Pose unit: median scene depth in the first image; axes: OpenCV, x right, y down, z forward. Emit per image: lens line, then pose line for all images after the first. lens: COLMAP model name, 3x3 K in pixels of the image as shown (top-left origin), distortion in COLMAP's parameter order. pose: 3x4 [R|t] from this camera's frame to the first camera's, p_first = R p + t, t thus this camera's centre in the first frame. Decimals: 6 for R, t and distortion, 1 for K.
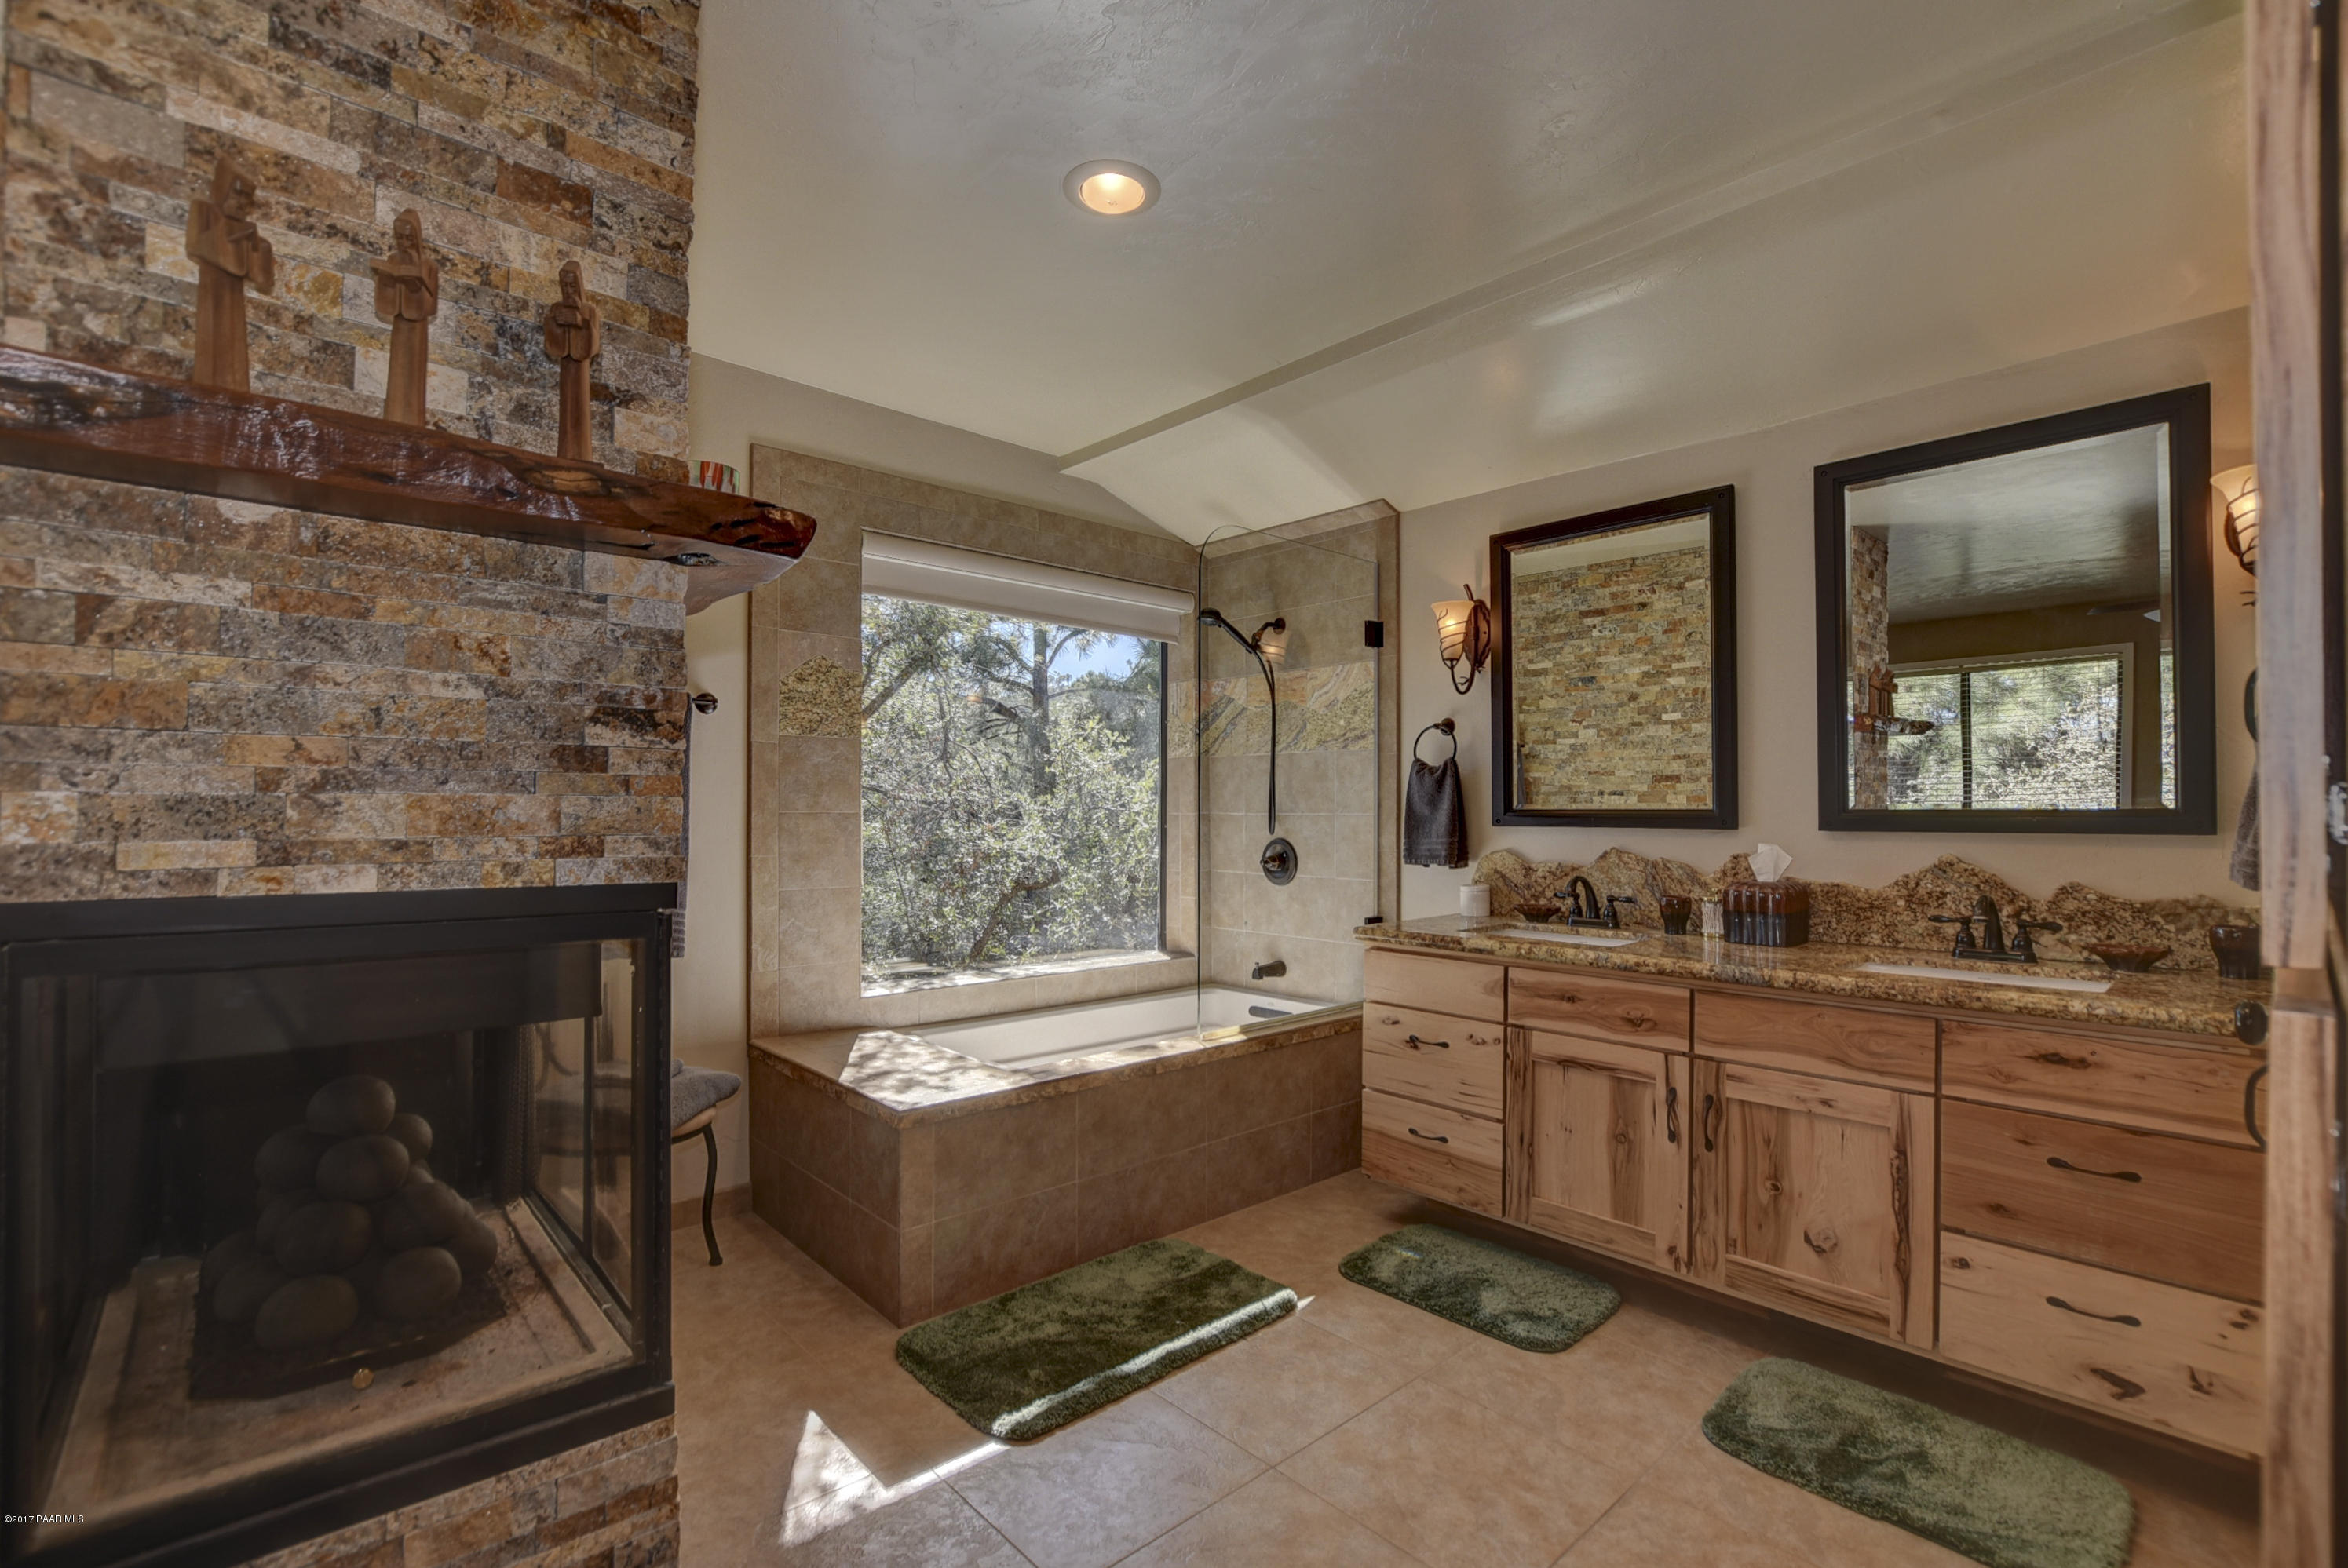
lens RADIAL K [[1033.8, 0, 1167.7], [0, 1033.8, 799.7], [0, 0, 1]] dist [-0.031726, 0.007084]
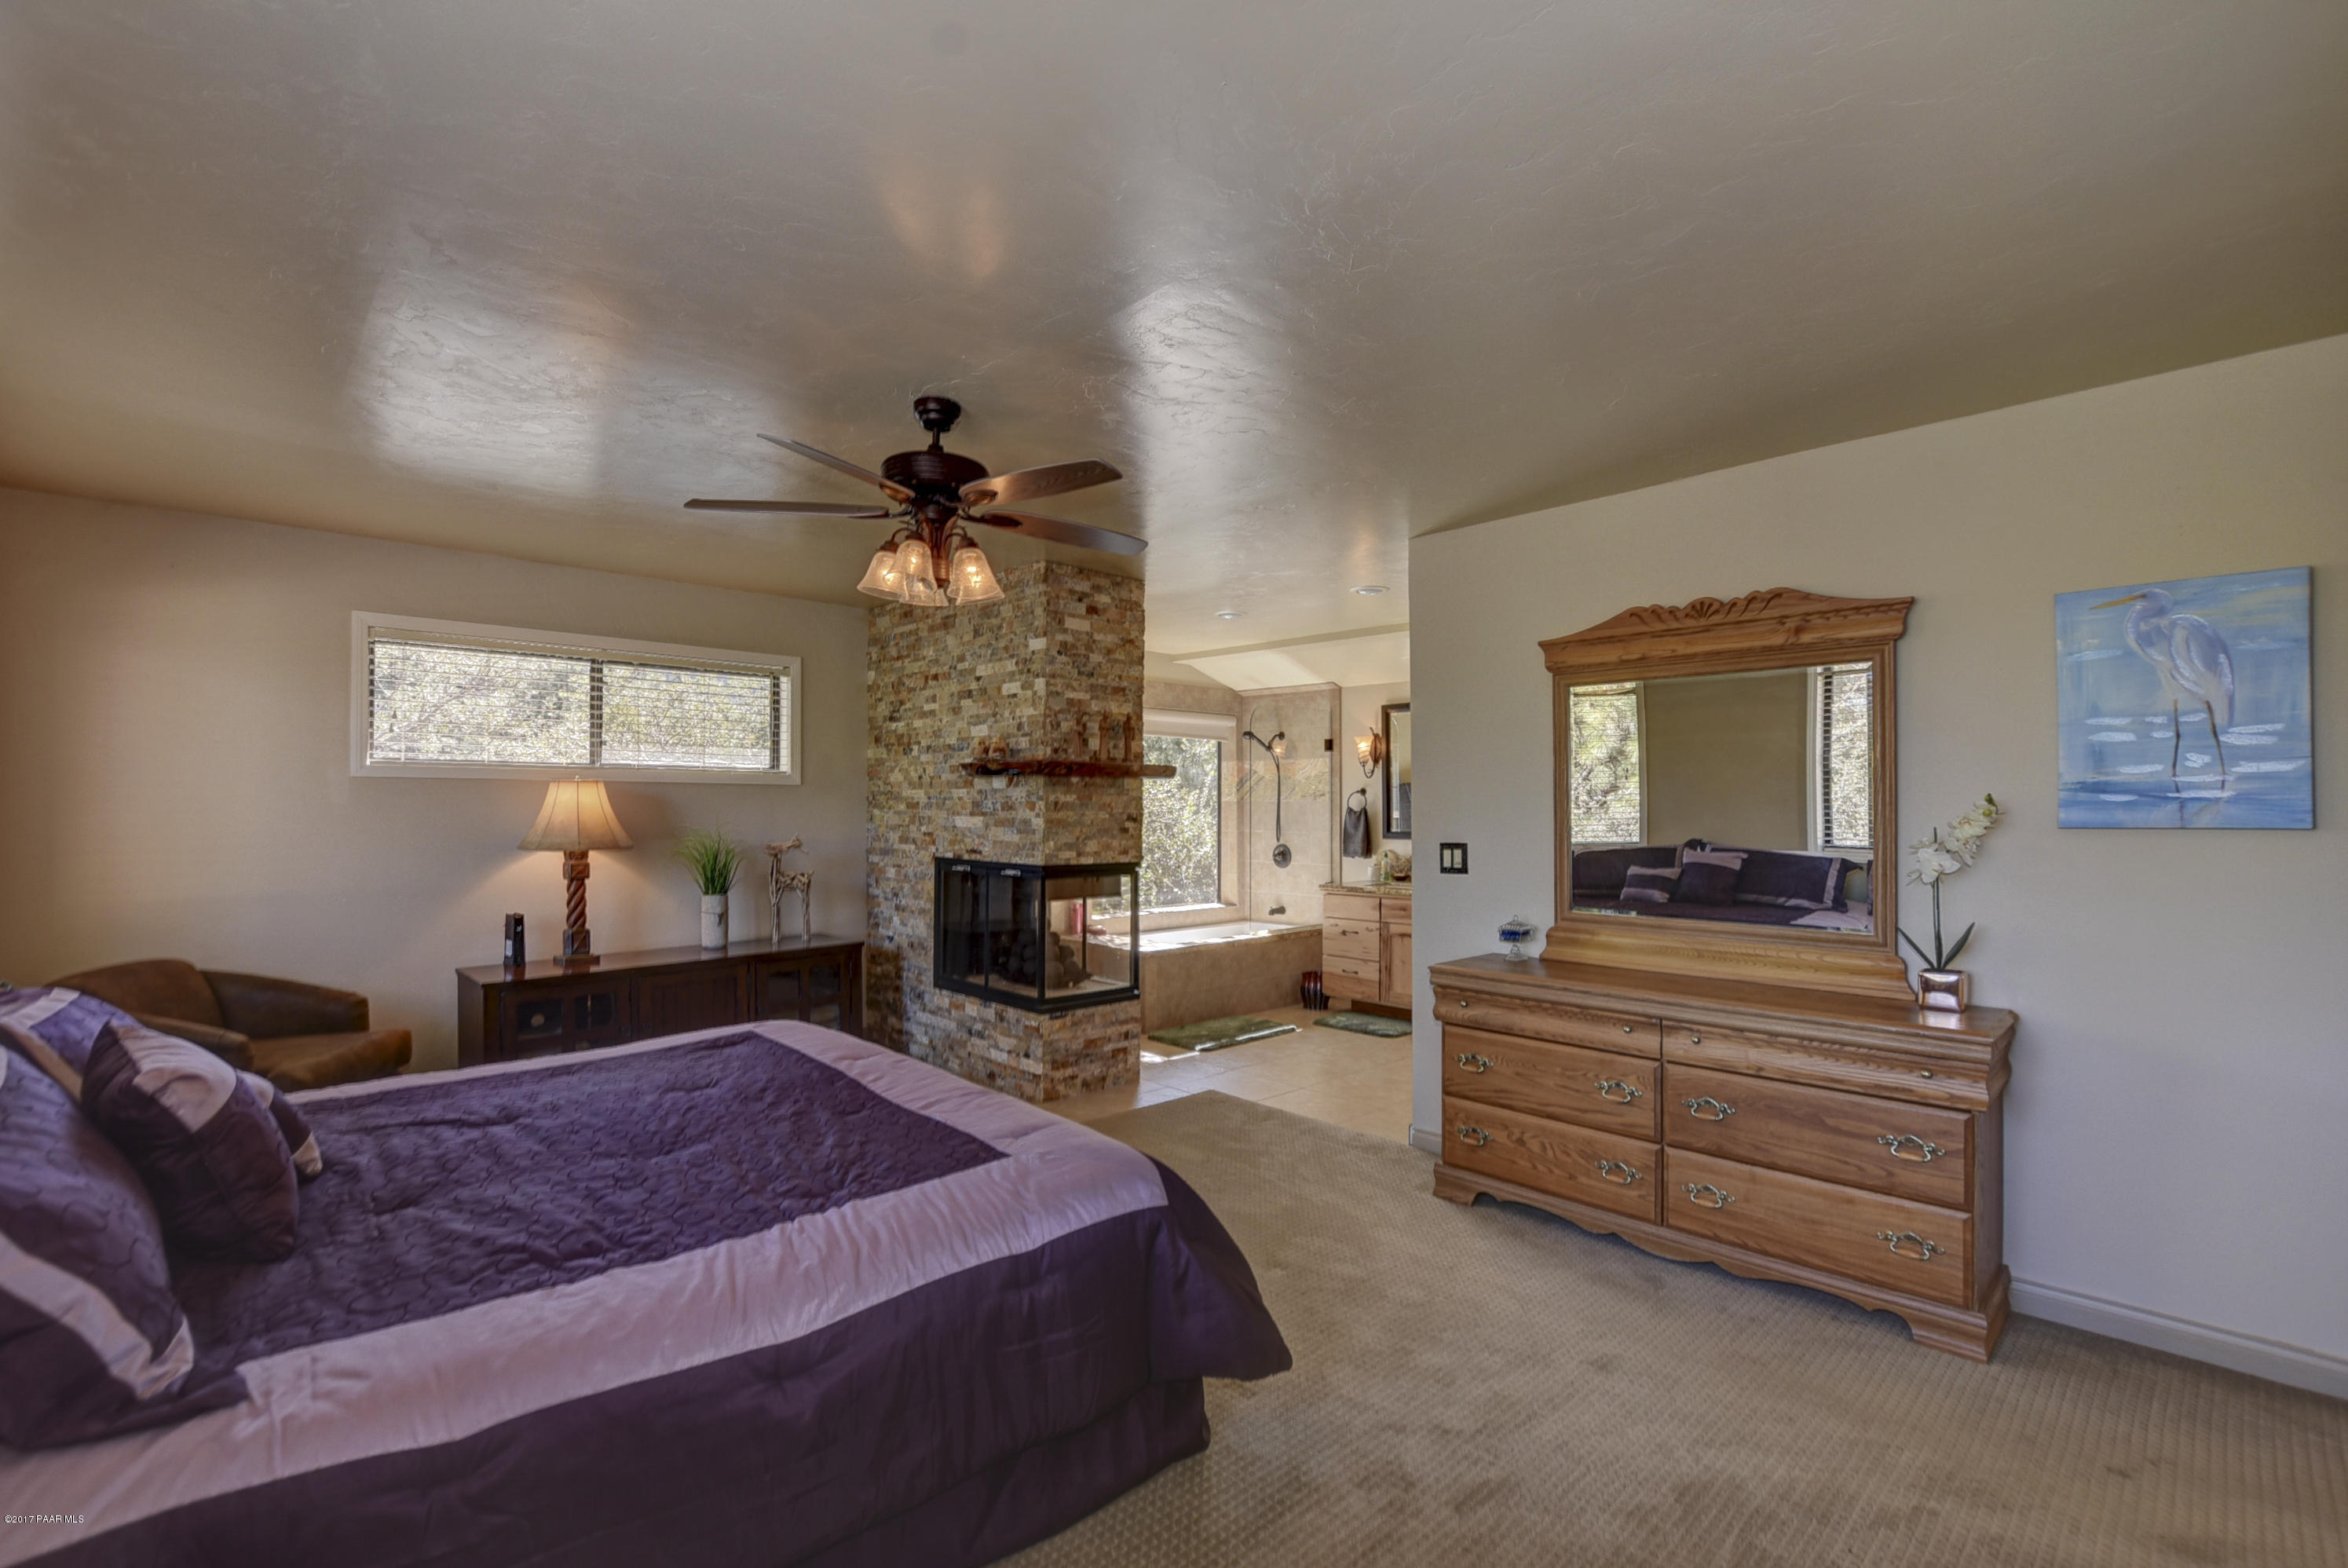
lens RADIAL K [[1033.9, 0, 1167.7], [0, 1033.9, 799.7], [0, 0, 1]] dist [-0.031726, 0.007084]
pose [[0.999676, -0.002660, 0.025319, -0.474138], [0.002561, 0.999989, 0.003931, -0.165198], [-0.025329, -0.003865, 0.999672, -2.872380]]
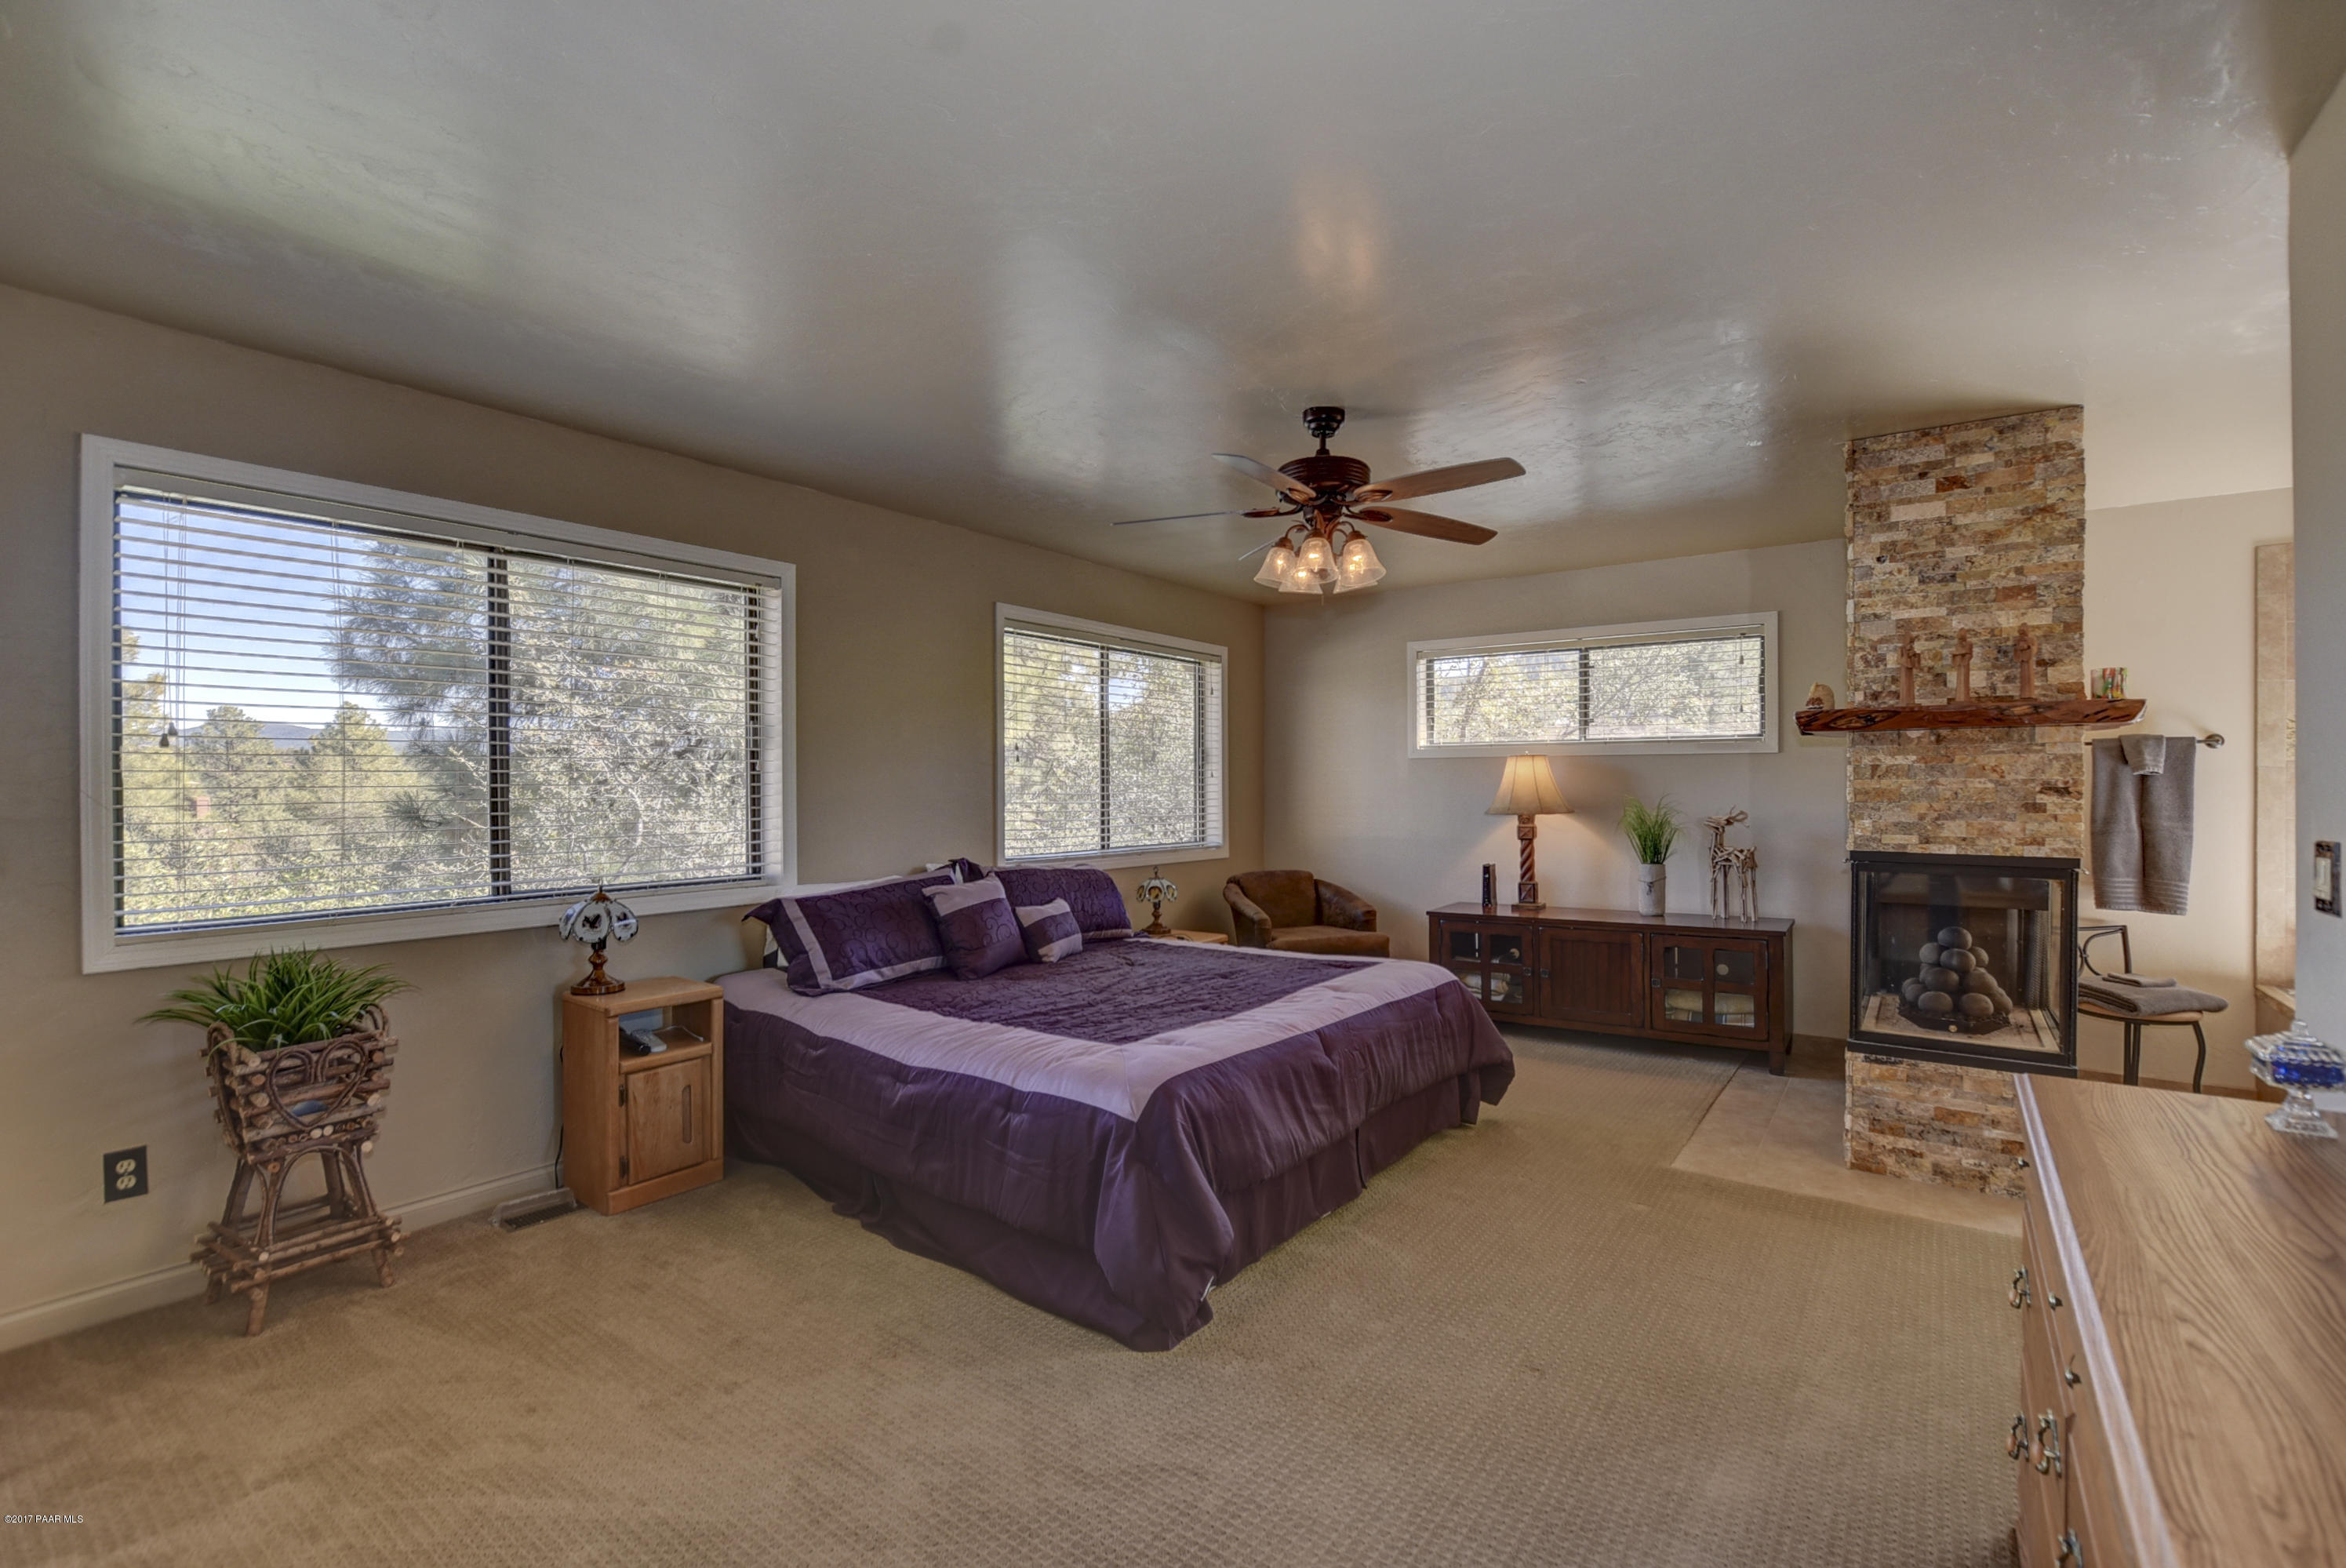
lens RADIAL K [[1034.6, 0, 1207.6], [0, 1034.6, 796.5], [0, 0, 1]] dist [-0.000080, -0.010249]
pose [[0.217978, 0.006944, -0.975929, 1.412233], [0.012172, 0.999878, 0.009833, -0.112408], [0.975878, -0.014022, 0.217866, -1.498918]]
